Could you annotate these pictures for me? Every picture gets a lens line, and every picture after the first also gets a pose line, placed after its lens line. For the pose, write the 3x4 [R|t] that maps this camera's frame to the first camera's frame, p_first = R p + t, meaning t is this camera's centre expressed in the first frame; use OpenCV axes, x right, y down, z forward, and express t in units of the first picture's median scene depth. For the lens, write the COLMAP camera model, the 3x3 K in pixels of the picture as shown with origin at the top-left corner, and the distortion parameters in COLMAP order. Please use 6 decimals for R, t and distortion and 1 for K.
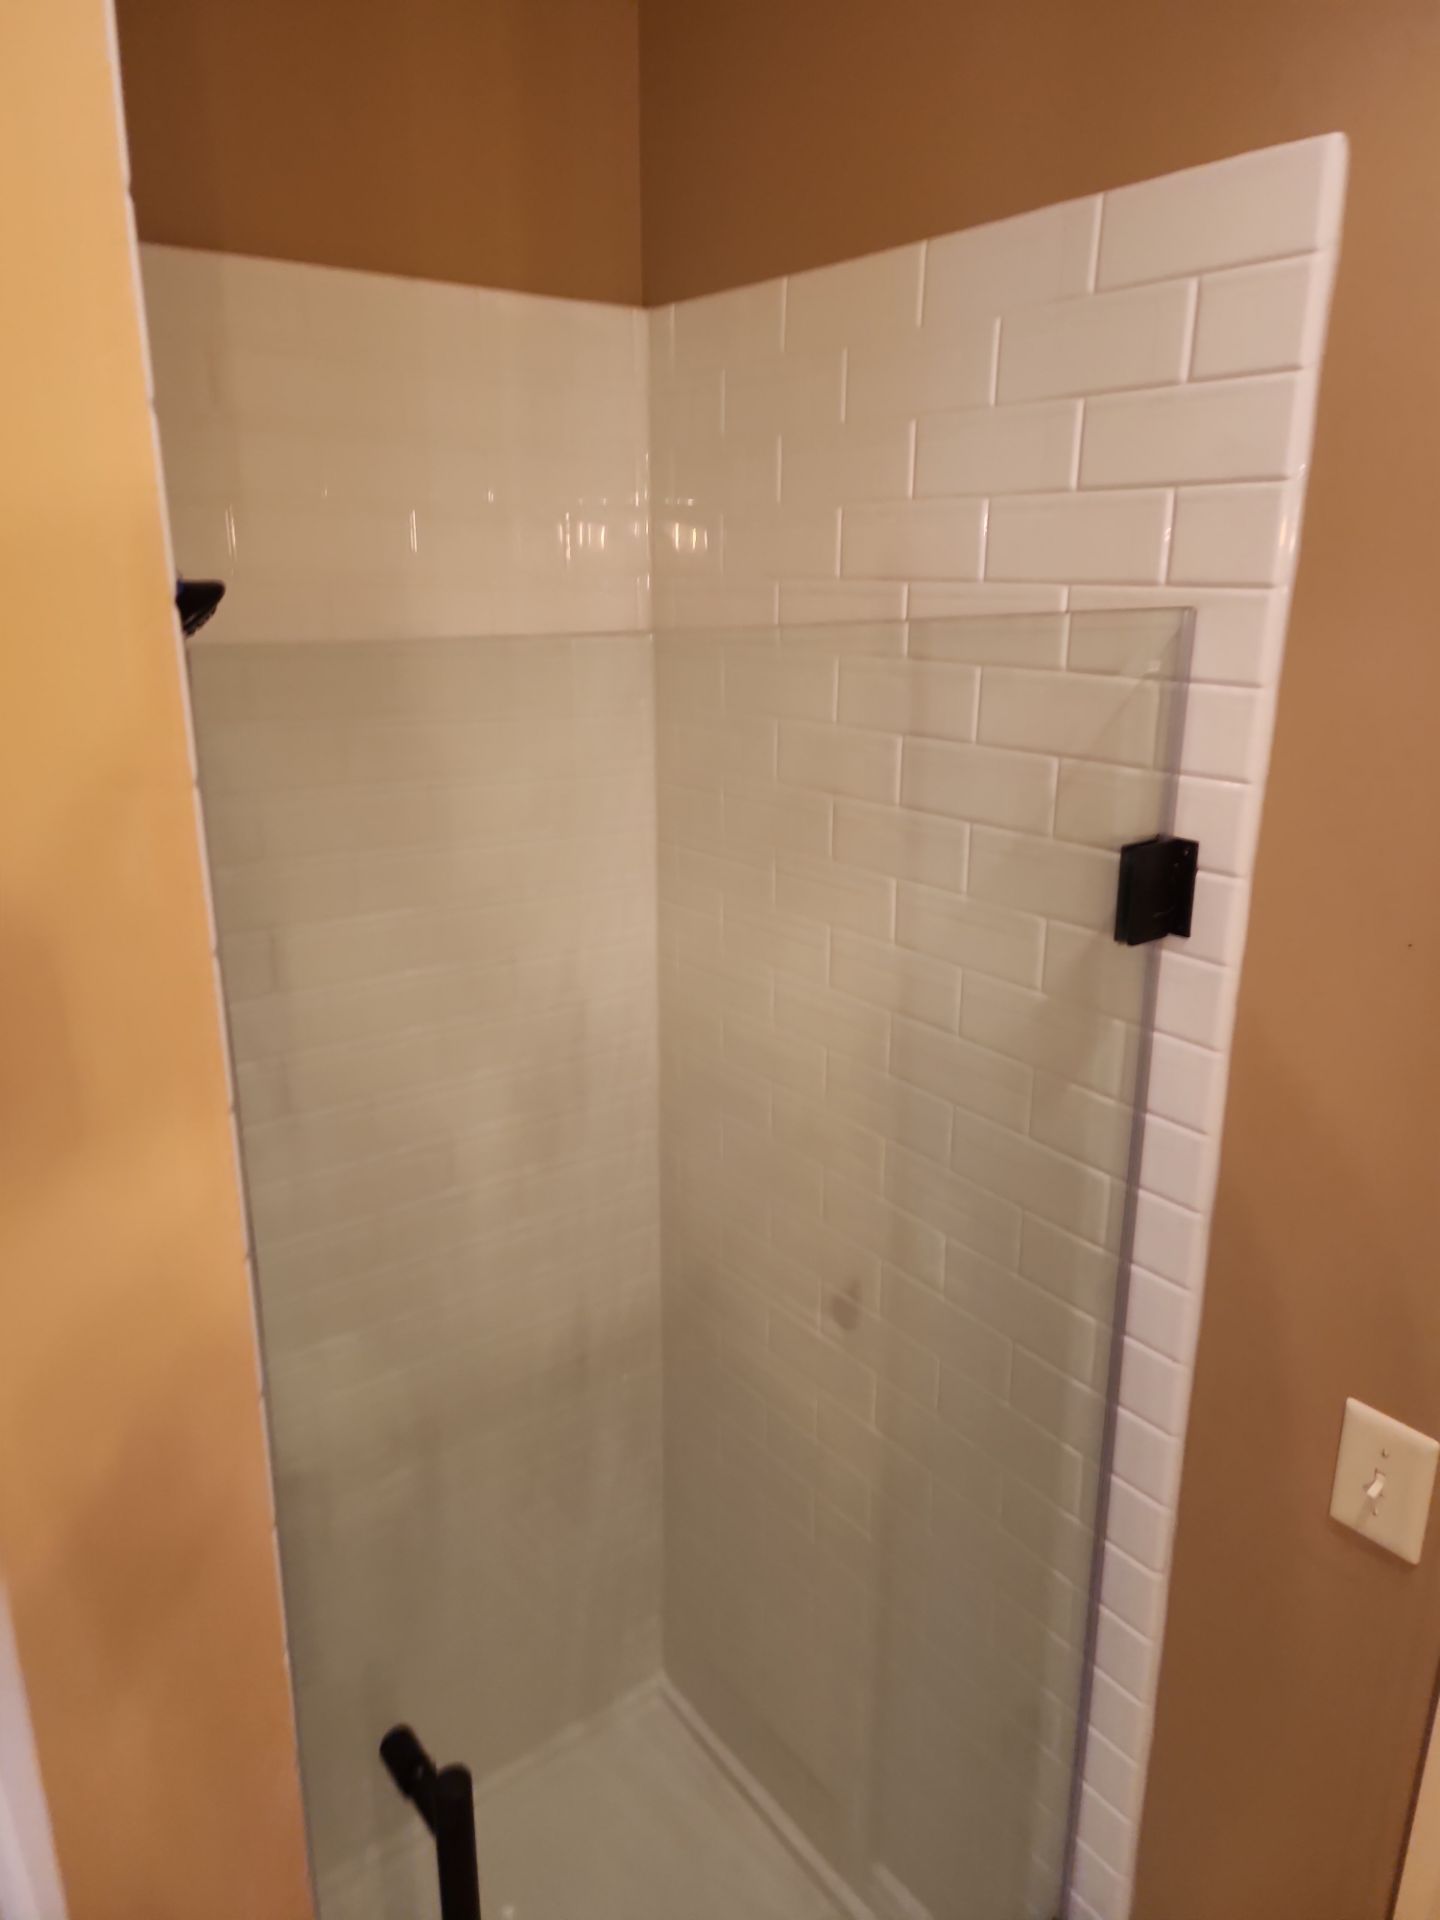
lens RADIAL K [[1273.1, 0, 729.3], [0, 1273.1, 916.4], [0, 0, 1]] dist [0.077439, -0.075379]
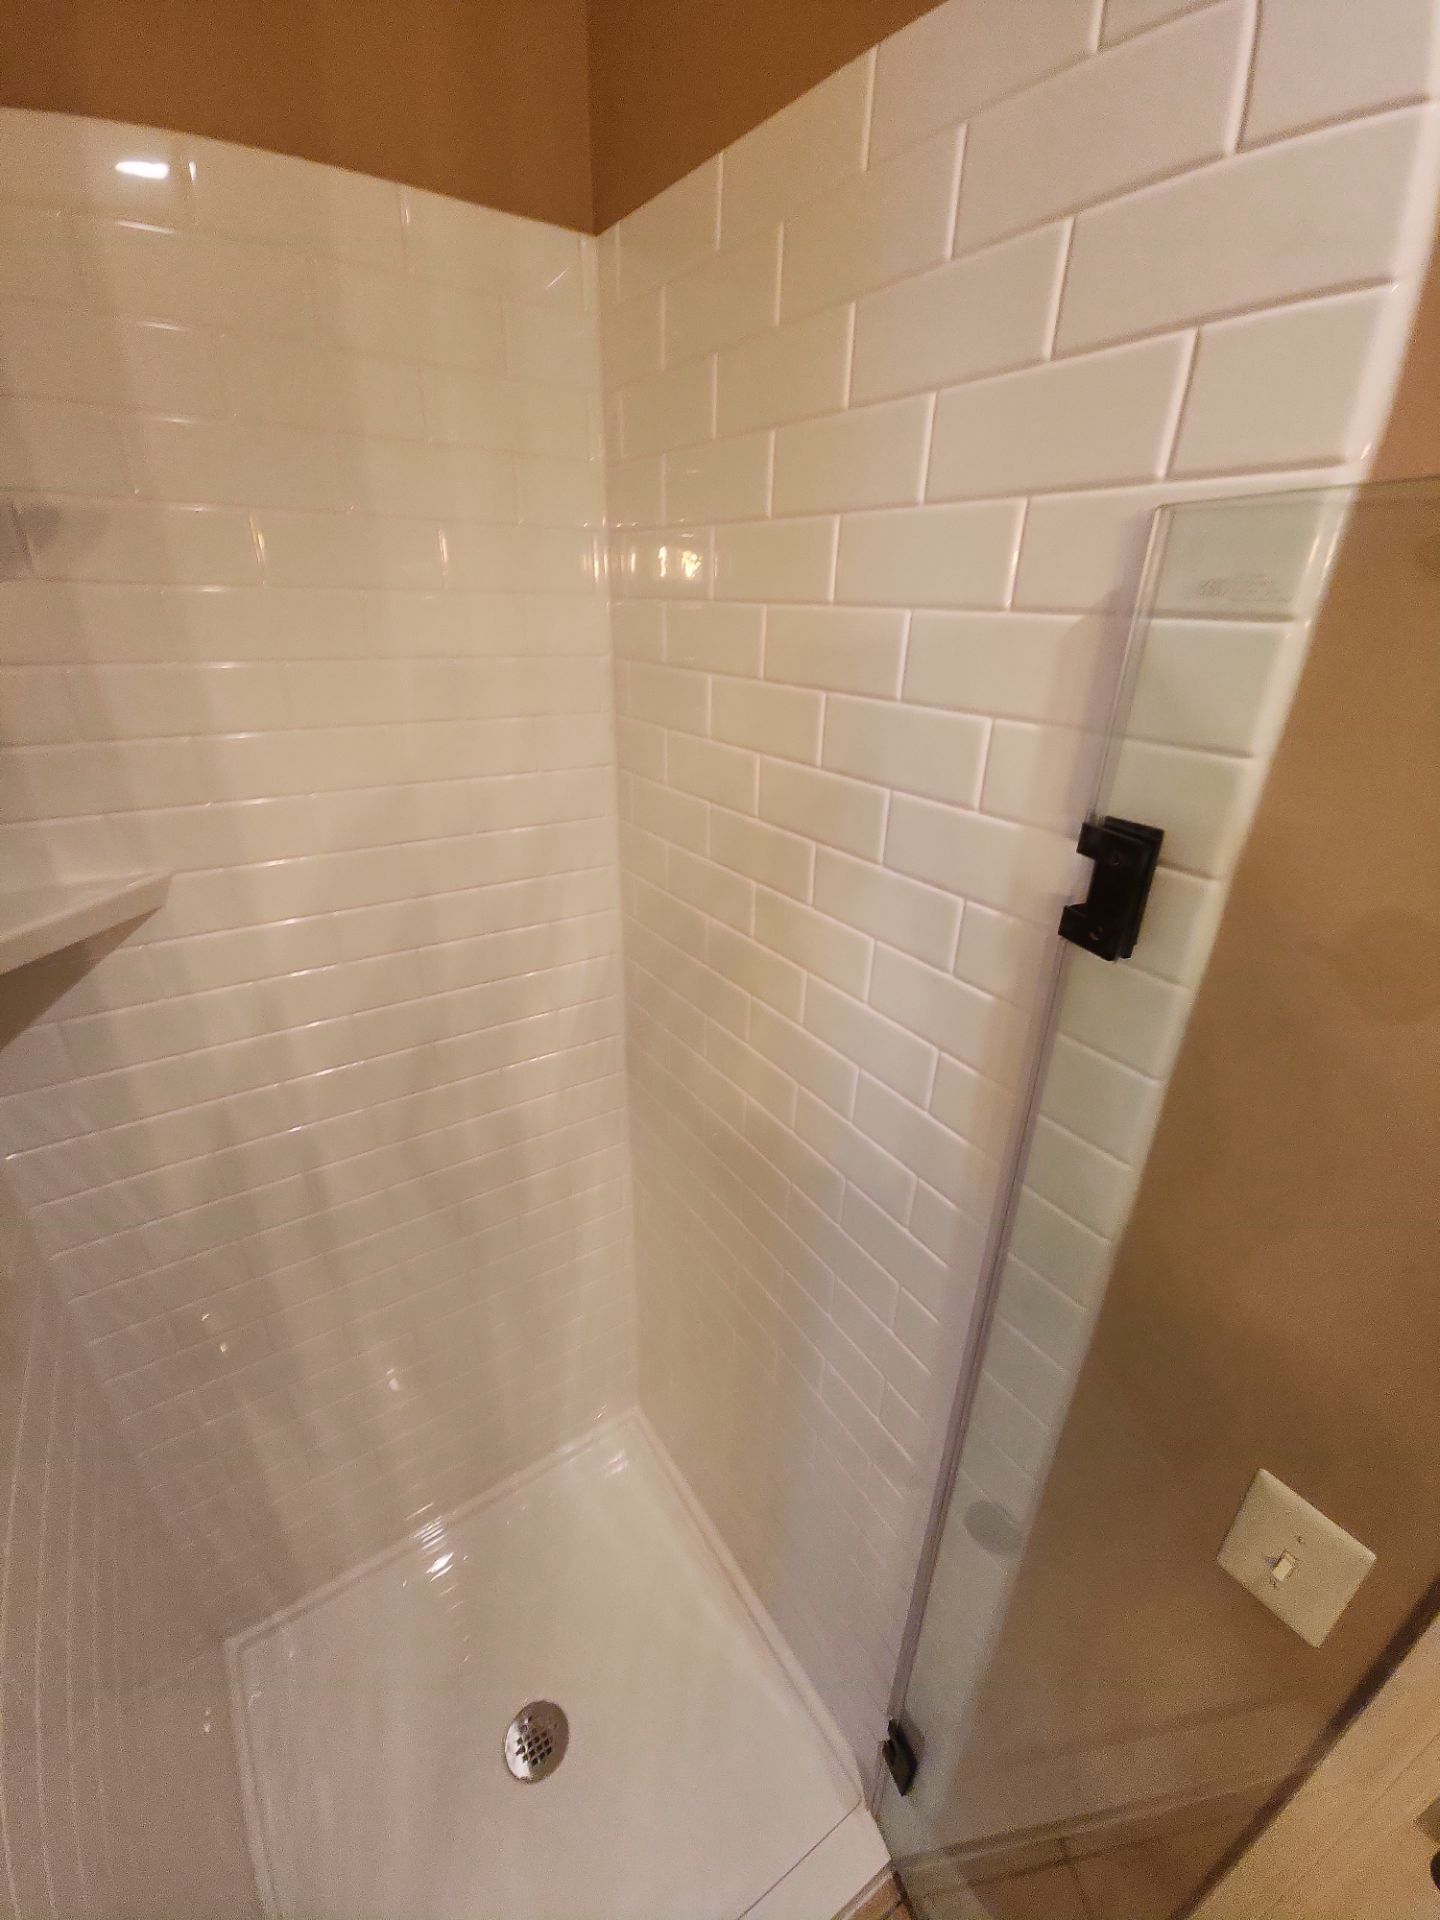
lens RADIAL K [[759.5, 0, 715.7], [0, 759.5, 955.9], [0, 0, 1]] dist [-0.001395, -0.000201]
pose [[0.996761, 0.033037, -0.073317, 0.120703], [-0.018758, 0.982083, 0.187511, -0.064562], [0.078198, -0.185528, 0.979522, 0.493580]]
